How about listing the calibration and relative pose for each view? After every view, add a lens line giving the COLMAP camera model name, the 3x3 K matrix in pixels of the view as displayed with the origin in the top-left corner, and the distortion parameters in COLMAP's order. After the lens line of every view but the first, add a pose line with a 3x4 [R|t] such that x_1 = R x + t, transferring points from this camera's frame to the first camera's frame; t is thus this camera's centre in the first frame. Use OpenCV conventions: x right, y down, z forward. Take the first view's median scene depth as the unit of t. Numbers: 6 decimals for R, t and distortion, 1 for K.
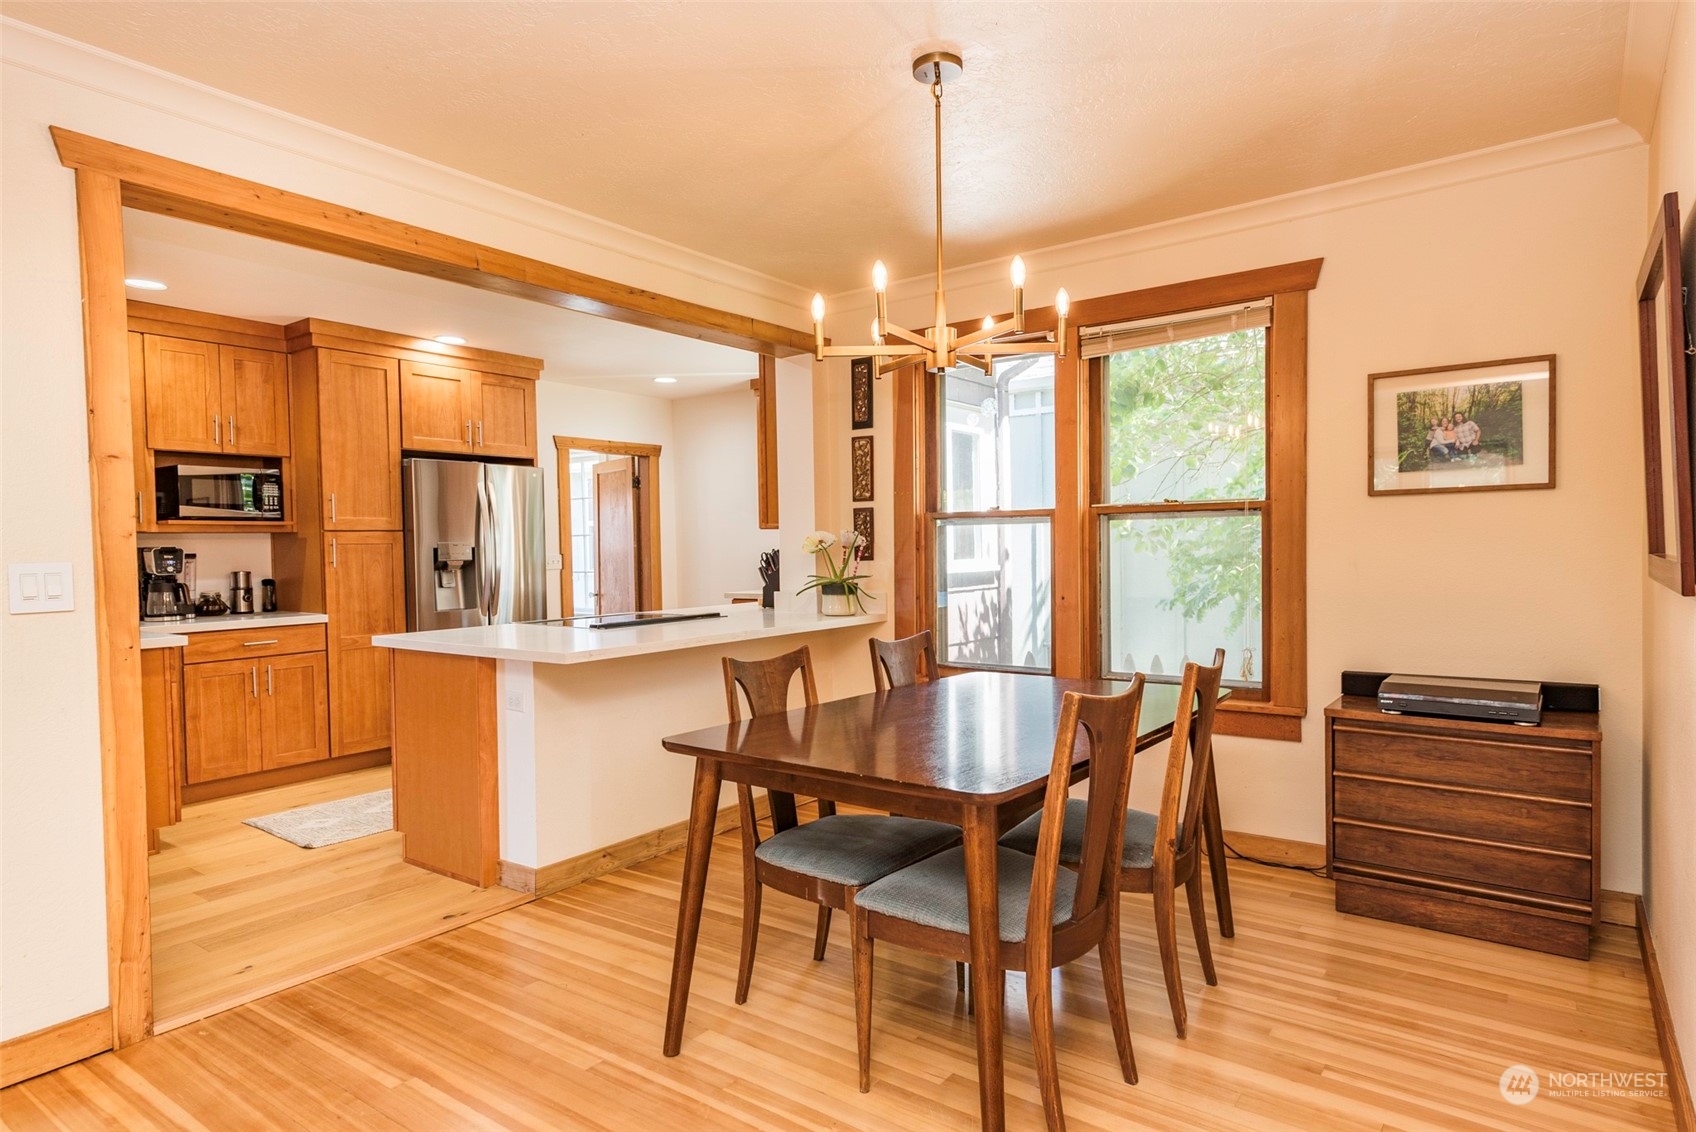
lens RADIAL K [[950.5, 0, 859.1], [0, 950.5, 569.0], [0, 0, 1]] dist [0.002199, -0.000054]
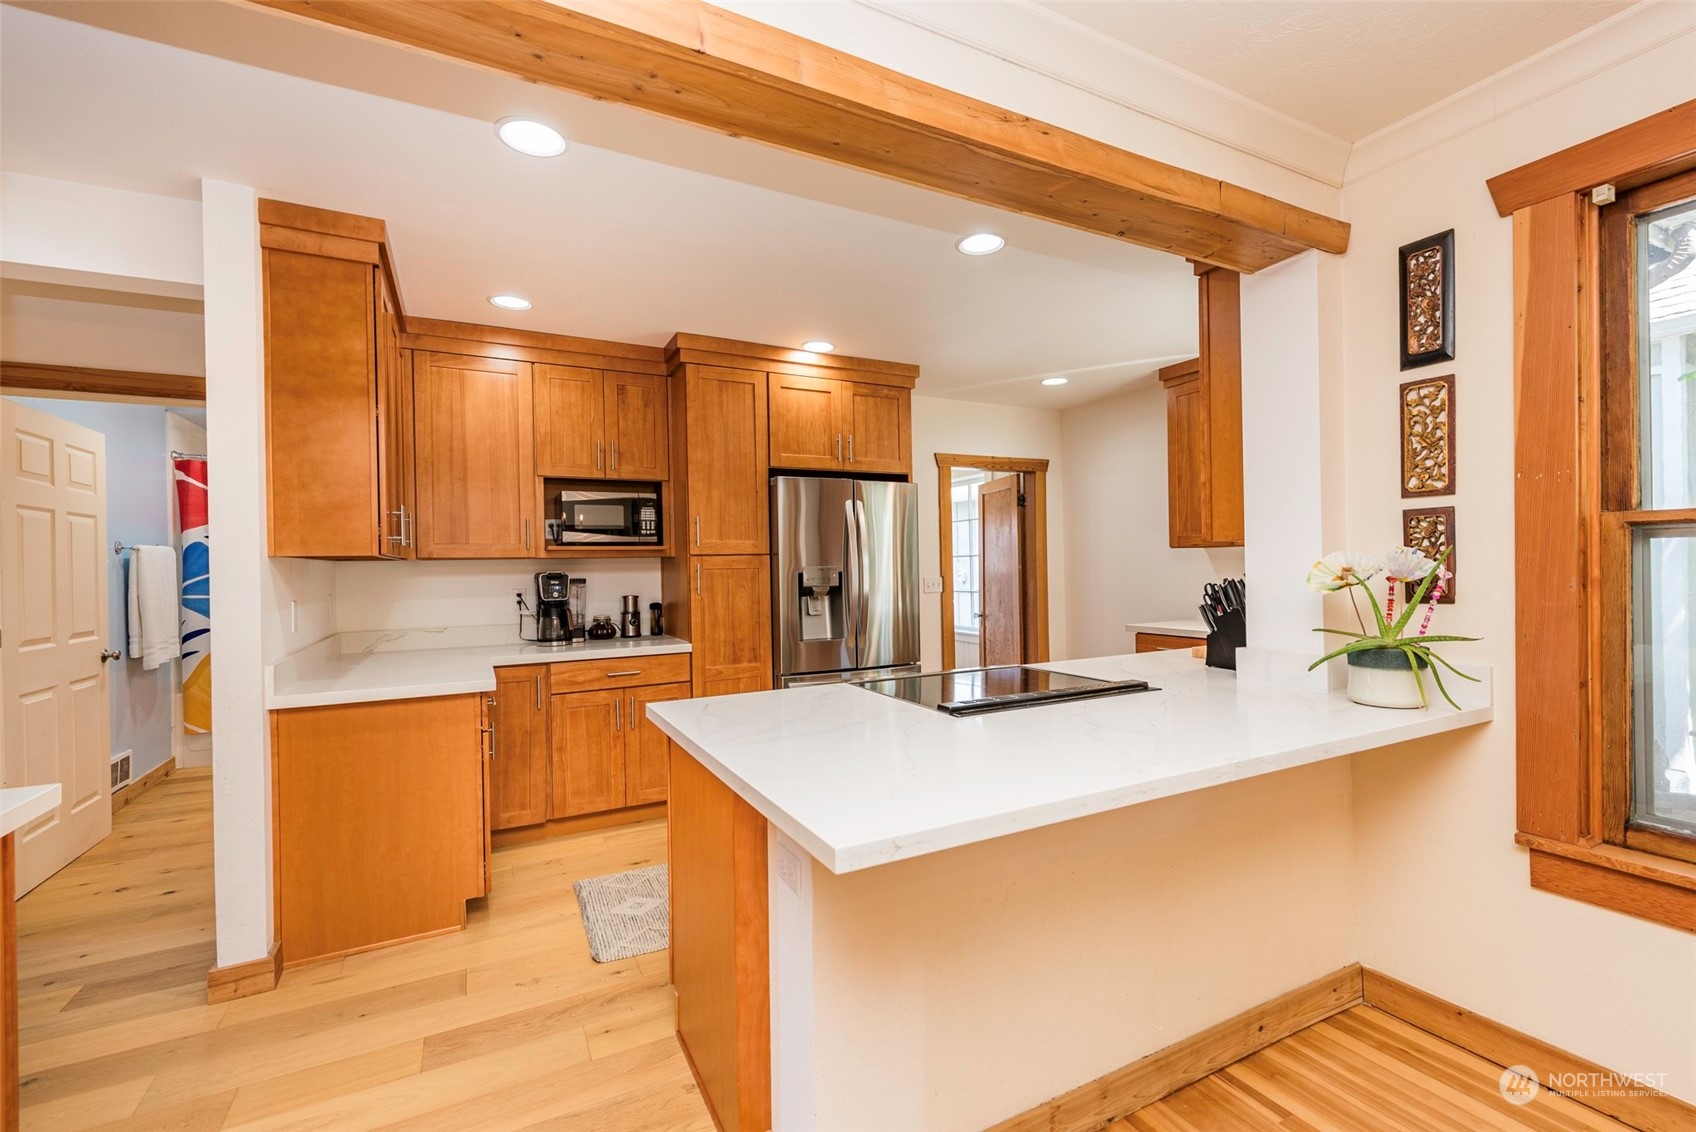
lens RADIAL K [[726.7, 0, 843.3], [0, 726.7, 566.3], [0, 0, 1]] dist [0.012637, 0.000346]
pose [[0.889375, 0.000446, -0.457179, -0.092395], [-0.008463, 0.999844, -0.015487, -0.019046], [0.457100, 0.017642, 0.889240, 0.417914]]
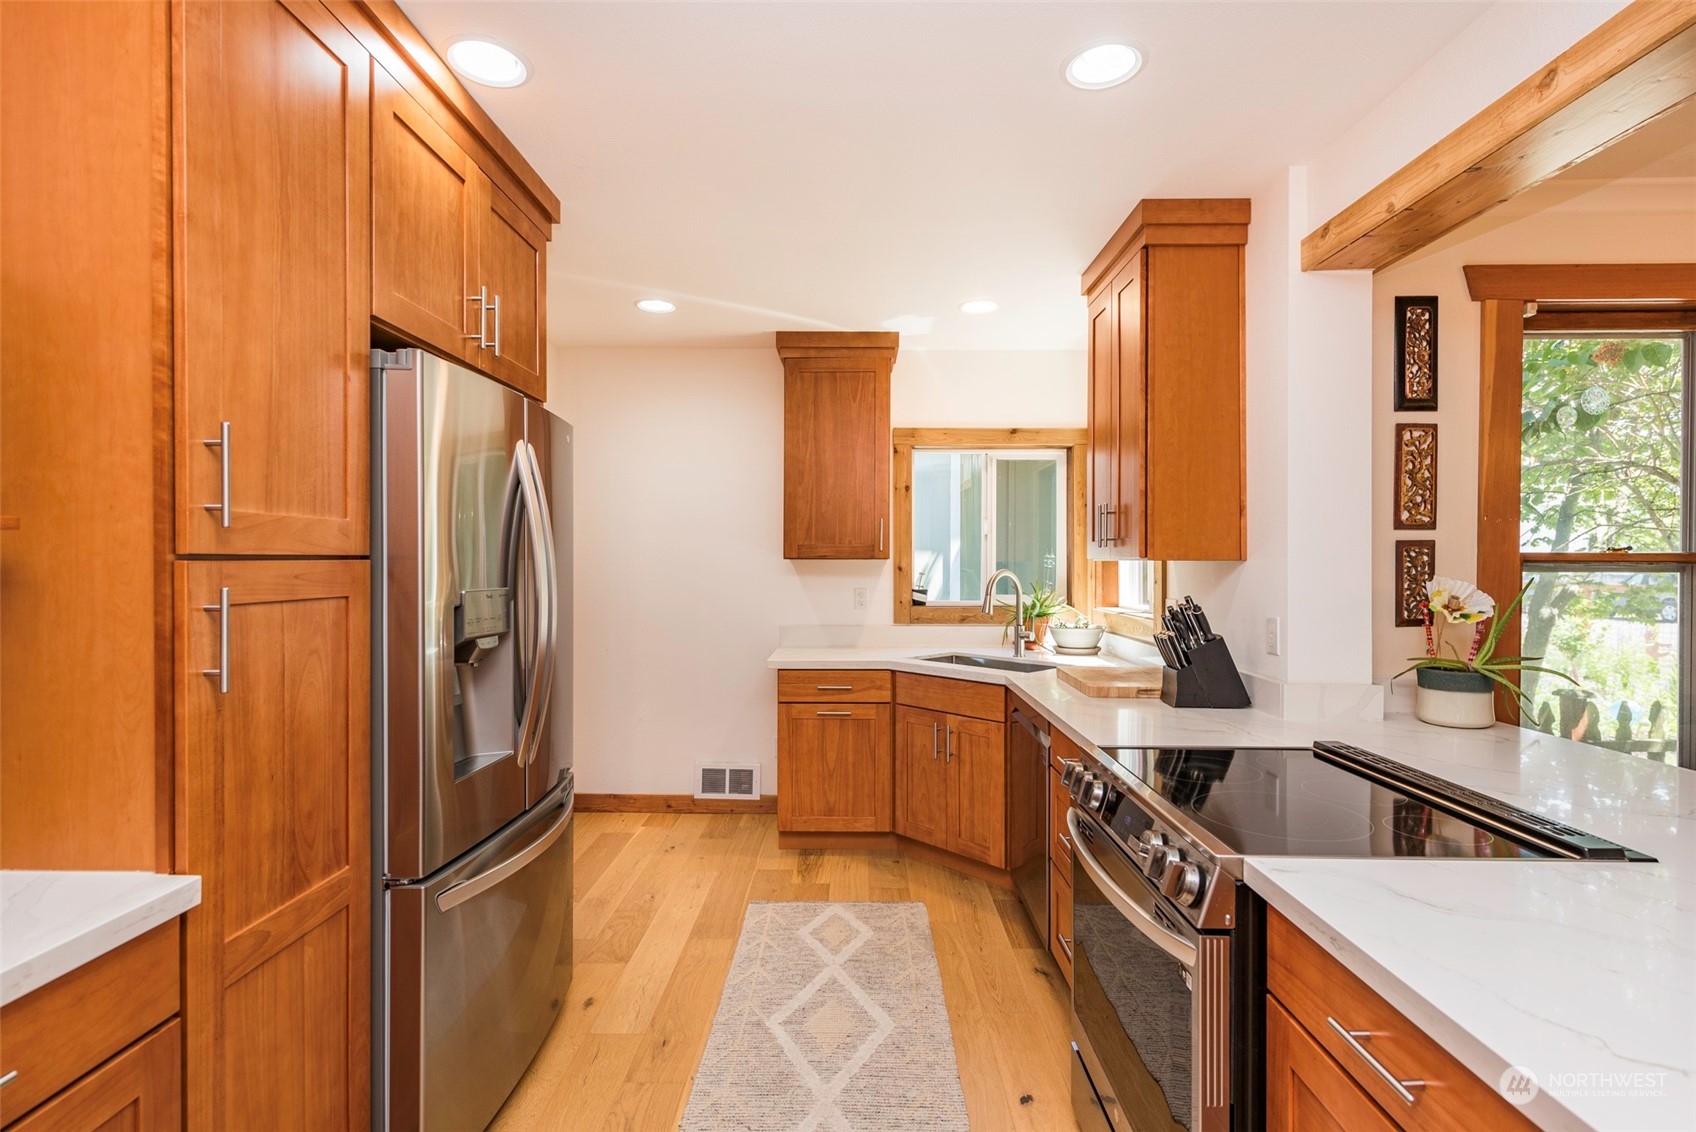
lens RADIAL K [[815.6, 0, 848.2], [0, 815.6, 568.7], [0, 0, 1]] dist [0.006017, 0.000438]
pose [[0.819380, 0.011943, 0.573126, -0.534548], [0.001695, 0.999728, -0.023256, -0.030870], [-0.573248, 0.020027, 0.819137, 0.698086]]
